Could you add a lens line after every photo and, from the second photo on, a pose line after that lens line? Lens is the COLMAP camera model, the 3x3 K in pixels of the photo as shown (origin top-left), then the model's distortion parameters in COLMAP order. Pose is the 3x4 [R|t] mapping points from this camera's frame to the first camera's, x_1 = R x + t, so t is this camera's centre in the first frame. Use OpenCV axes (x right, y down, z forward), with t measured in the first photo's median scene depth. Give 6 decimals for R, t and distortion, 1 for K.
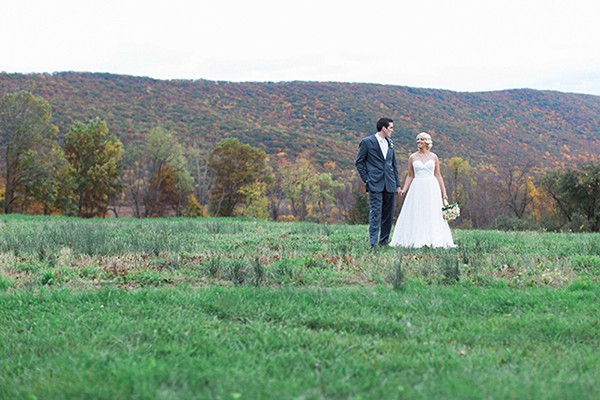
lens RADIAL K [[904.4, 0, 300.0], [0, 904.4, 200.0], [0, 0, 1]] dist [-0.011829, 0.000381]
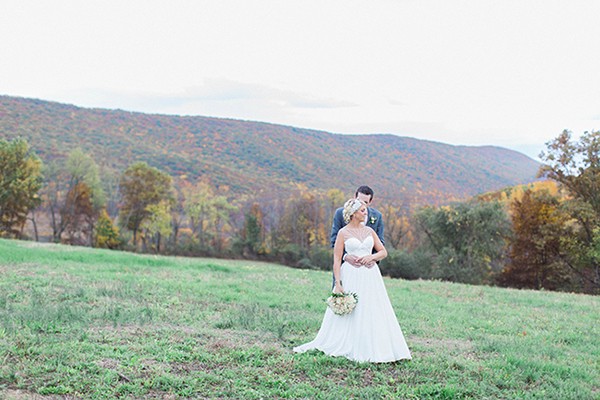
lens RADIAL K [[904.4, 0, 300.0], [0, 904.4, 200.0], [0, 0, 1]] dist [-0.011829, 0.000381]
pose [[0.993843, 0.055320, 0.096001, 0.019162], [-0.051412, 0.997763, -0.042722, 0.022178], [-0.098150, 0.037524, 0.994464, -0.188536]]
